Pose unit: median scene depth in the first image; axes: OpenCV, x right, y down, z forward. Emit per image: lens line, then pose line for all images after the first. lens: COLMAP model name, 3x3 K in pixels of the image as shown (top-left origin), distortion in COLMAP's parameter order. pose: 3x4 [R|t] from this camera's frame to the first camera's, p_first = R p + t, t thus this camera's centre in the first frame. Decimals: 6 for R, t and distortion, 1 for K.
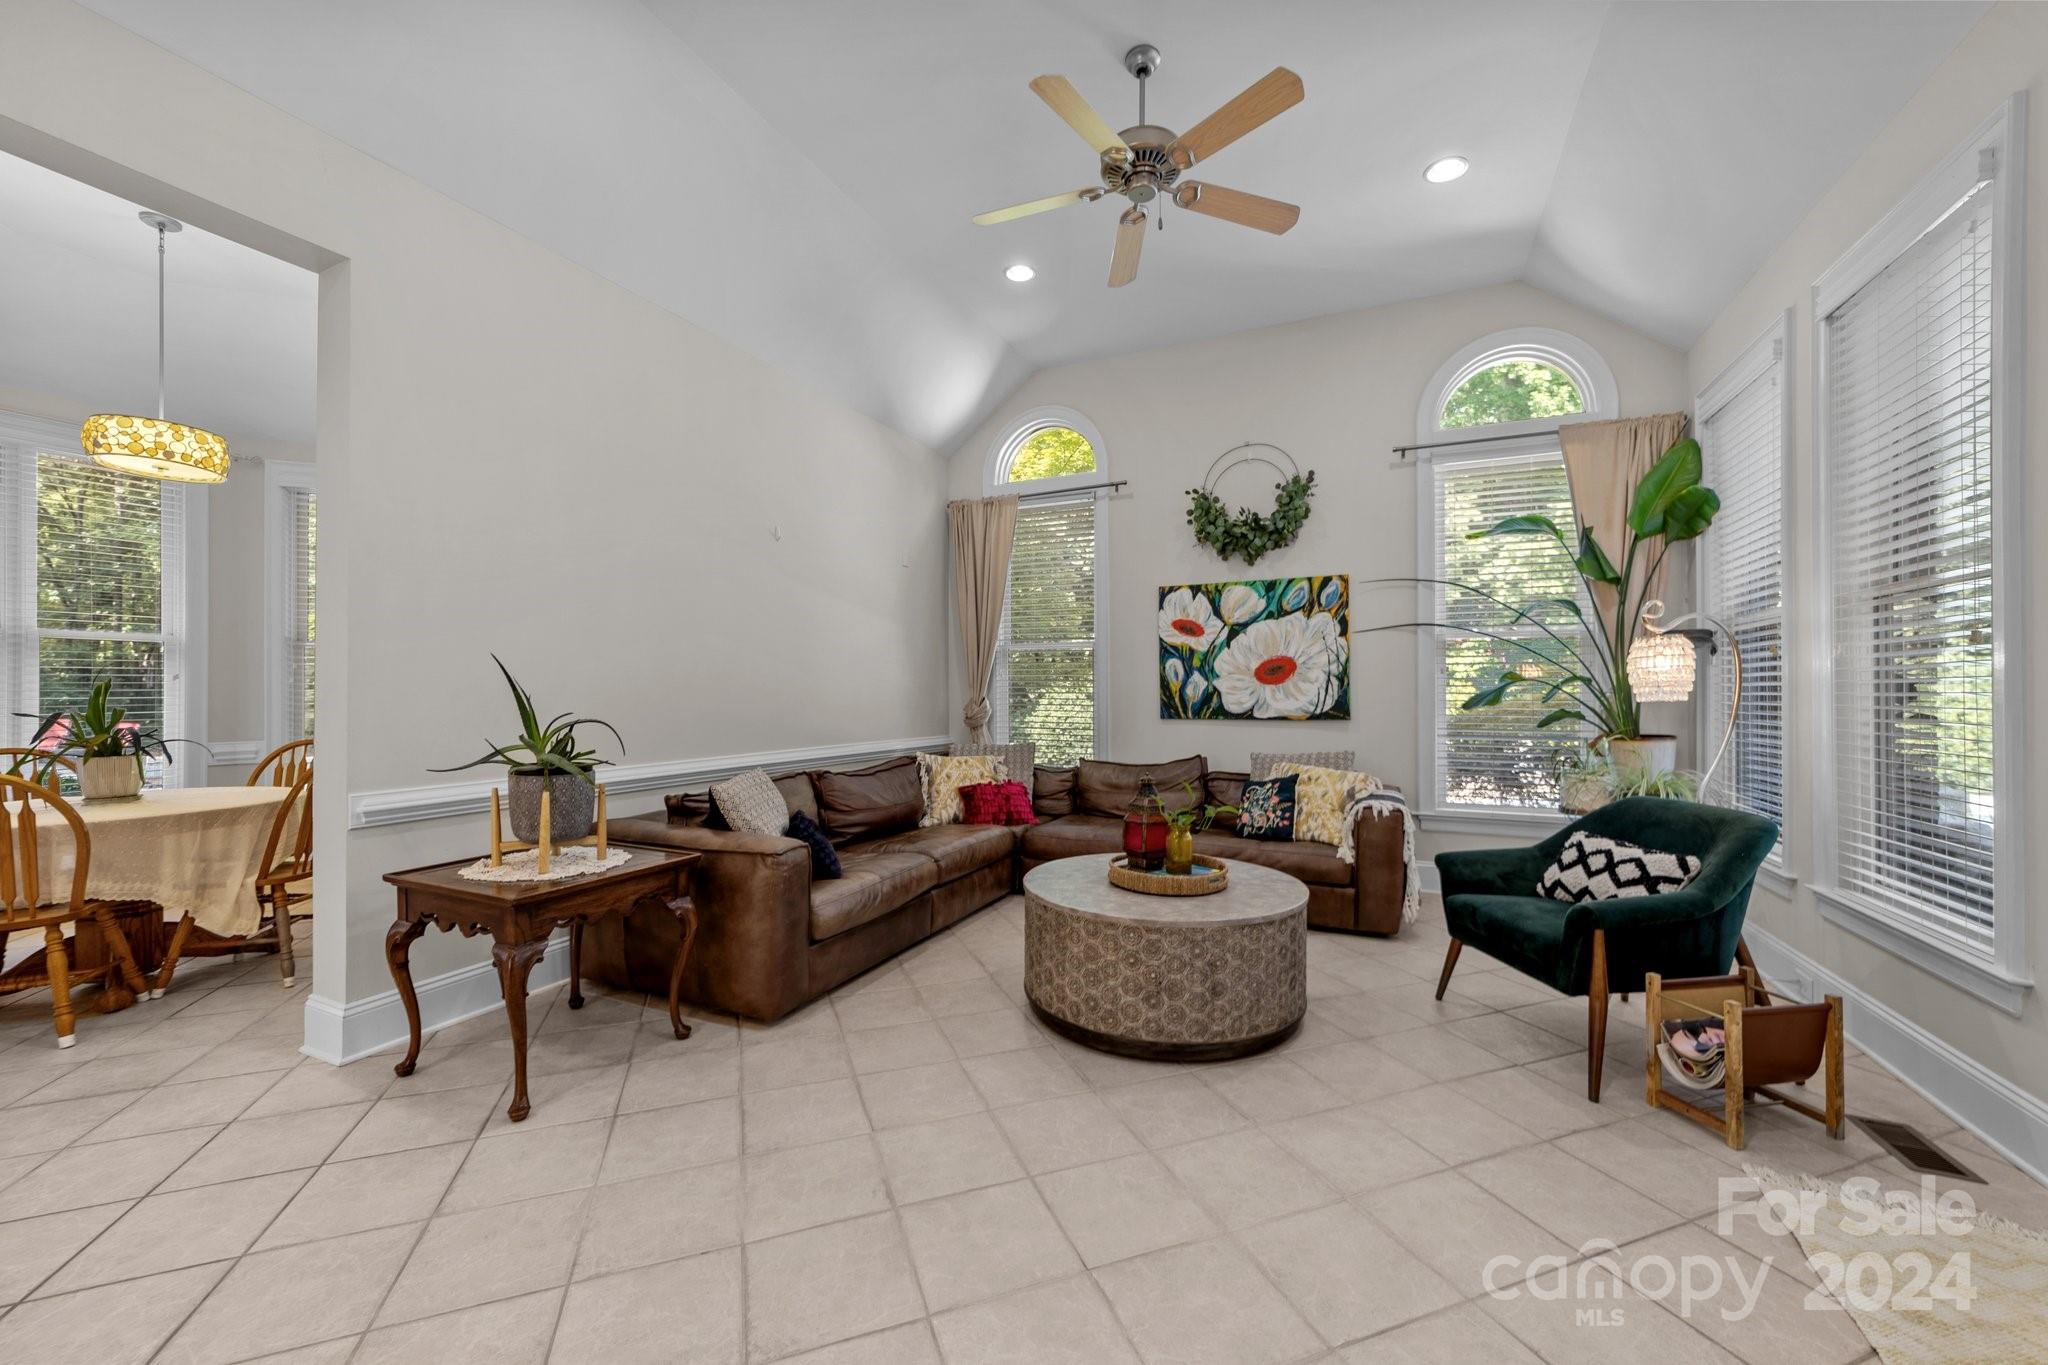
lens RADIAL K [[781.4, 0, 1021.8], [0, 781.4, 687.1], [0, 0, 1]] dist [-0.007422, 0.000889]
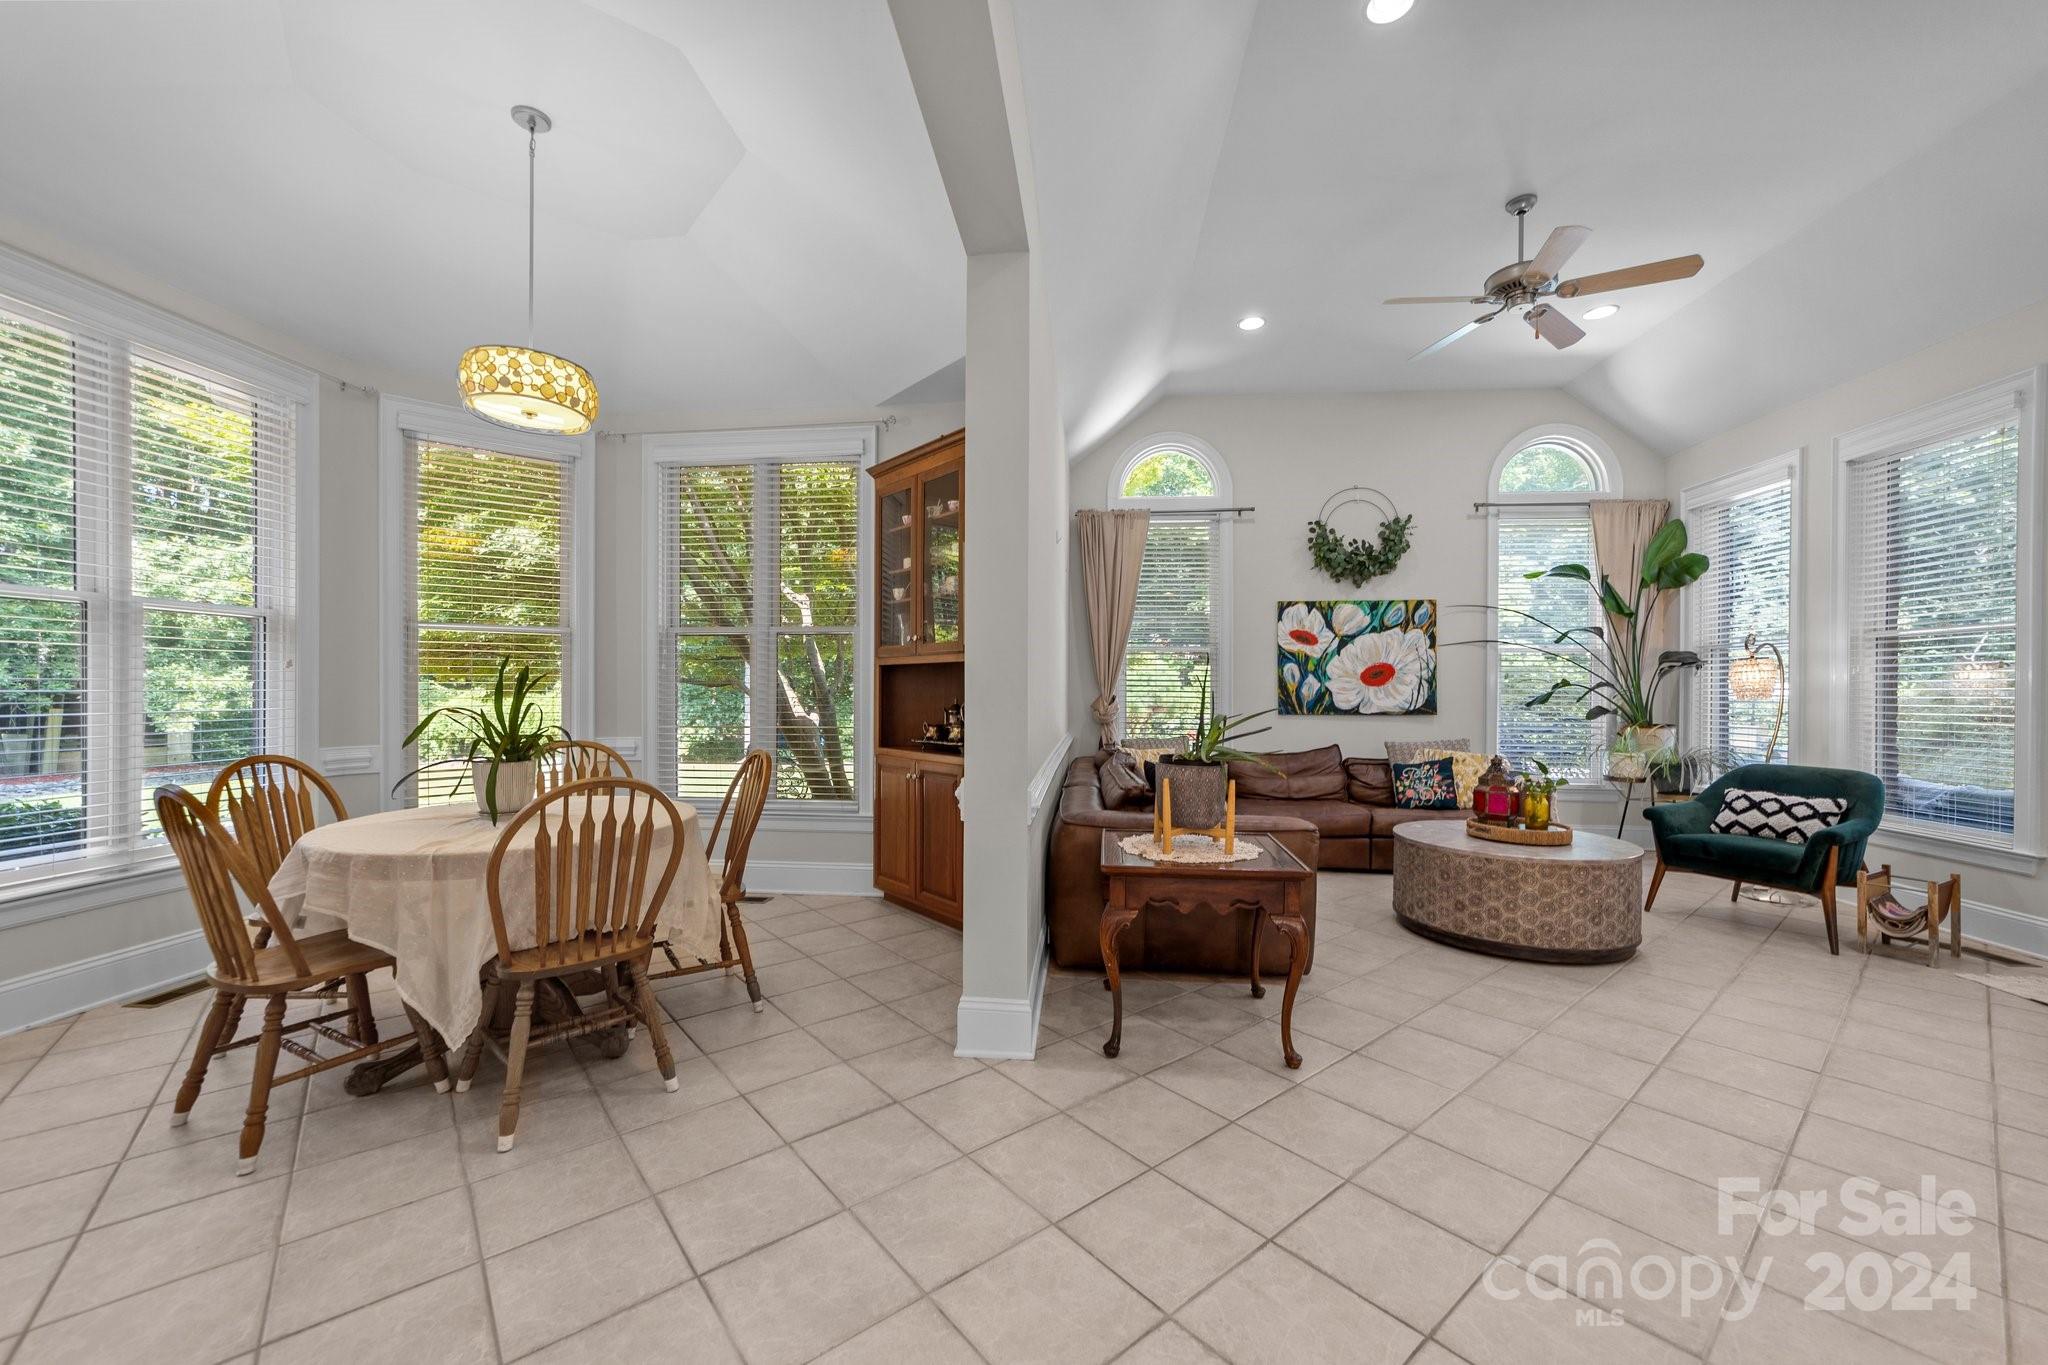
lens RADIAL K [[781.4, 0, 1017.4], [0, 781.4, 688.7], [0, 0, 1]] dist [-0.007422, 0.000889]
pose [[0.945798, 0.008701, 0.324638, -0.616786], [-0.010047, 0.999946, 0.002469, 0.003458], [-0.324599, -0.005597, 0.945835, 0.025435]]
